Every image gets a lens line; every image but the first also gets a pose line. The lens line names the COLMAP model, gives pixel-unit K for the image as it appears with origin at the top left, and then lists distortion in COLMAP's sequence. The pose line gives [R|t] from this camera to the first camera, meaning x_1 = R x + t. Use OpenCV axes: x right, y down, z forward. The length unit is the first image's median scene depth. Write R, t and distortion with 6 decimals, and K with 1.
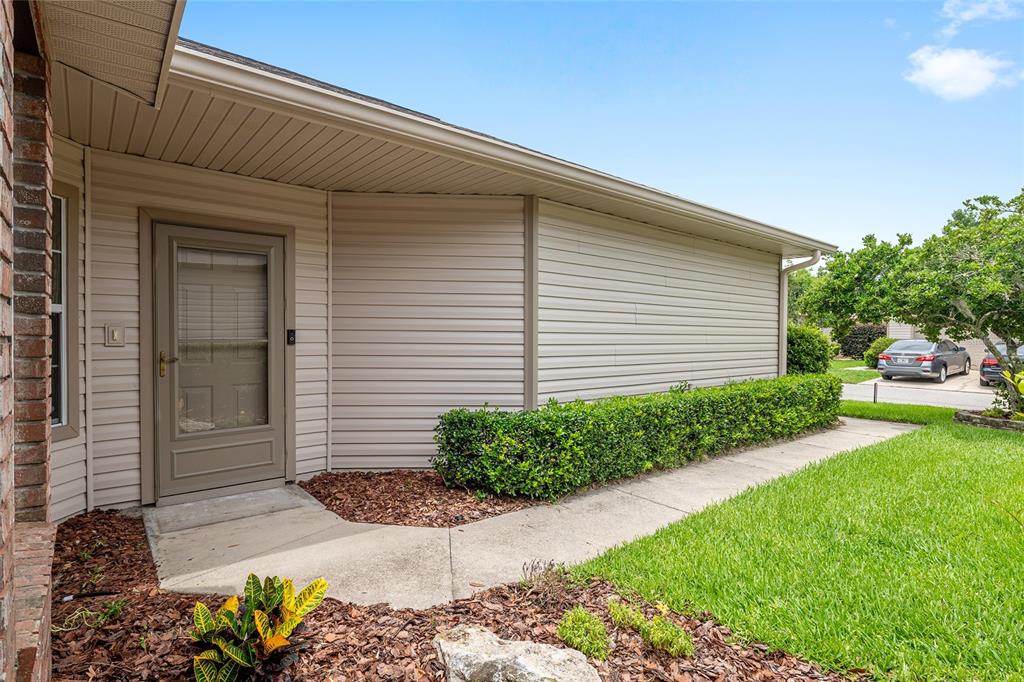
lens RADIAL K [[507.0, 0, 509.2], [0, 507.0, 340.4], [0, 0, 1]] dist [0.001167, 0.000449]
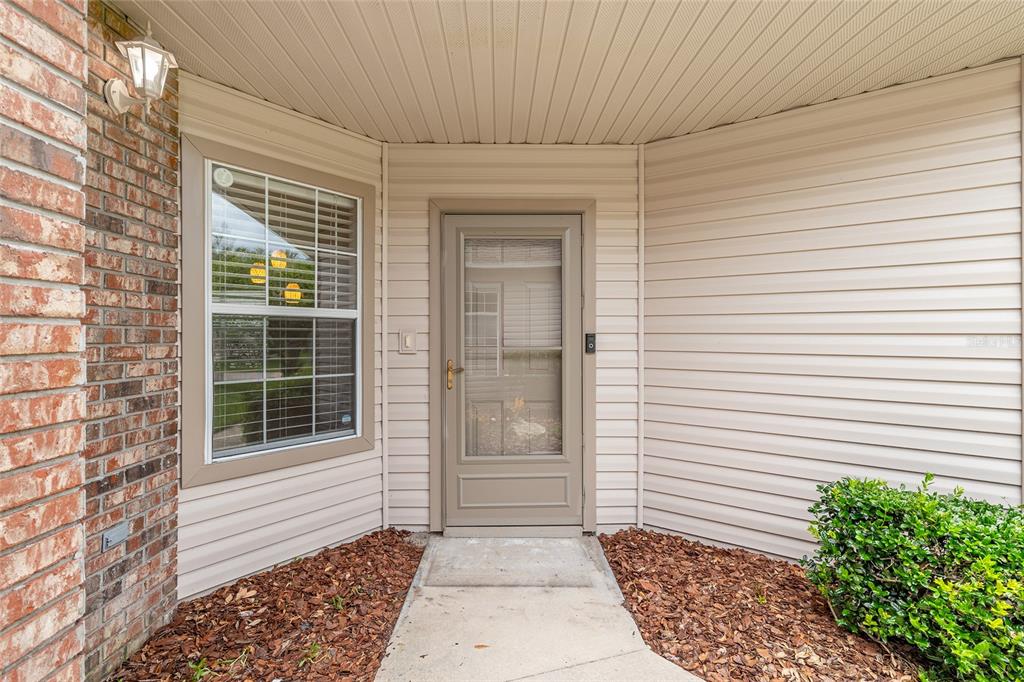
lens RADIAL K [[495.3, 0, 504.0], [0, 495.3, 336.7], [0, 0, 1]] dist [0.002231, -0.000290]
pose [[0.779128, -0.002954, -0.626858, -0.072136], [-0.002695, 0.999964, -0.008062, -0.011699], [0.626859, 0.007971, 0.779092, 0.384041]]
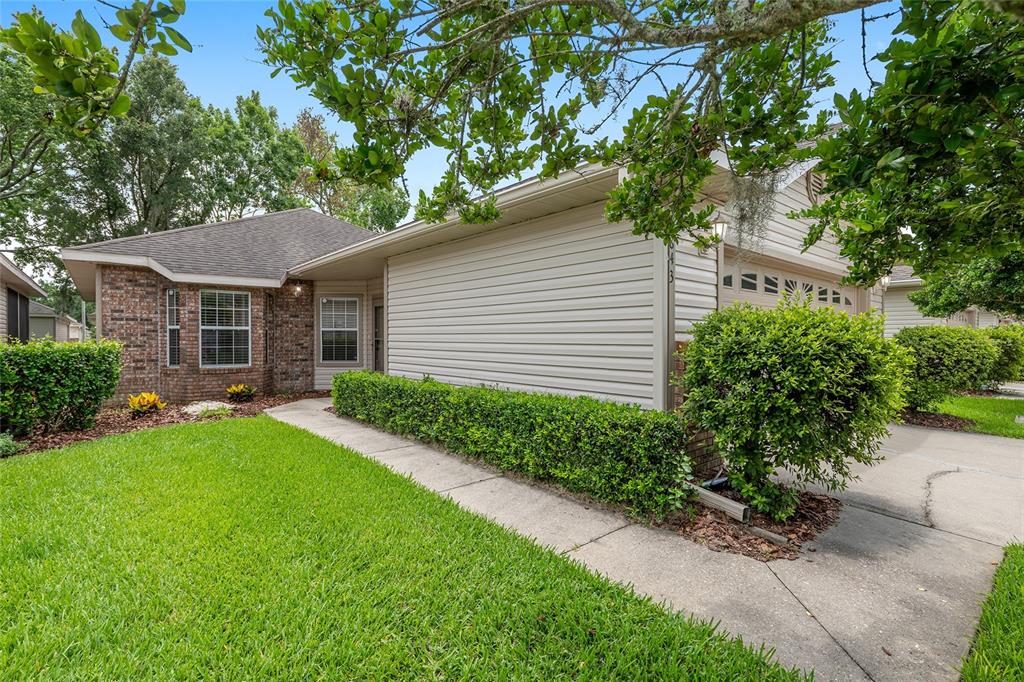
lens RADIAL K [[475.8, 0, 516.7], [0, 475.8, 341.4], [0, 0, 1]] dist [0.000157, 0.000304]
pose [[0.022554, 0.003154, -0.999741, 2.099226], [-0.012283, 0.999920, 0.002877, -0.002941], [0.999670, 0.012215, 0.022591, 1.738311]]
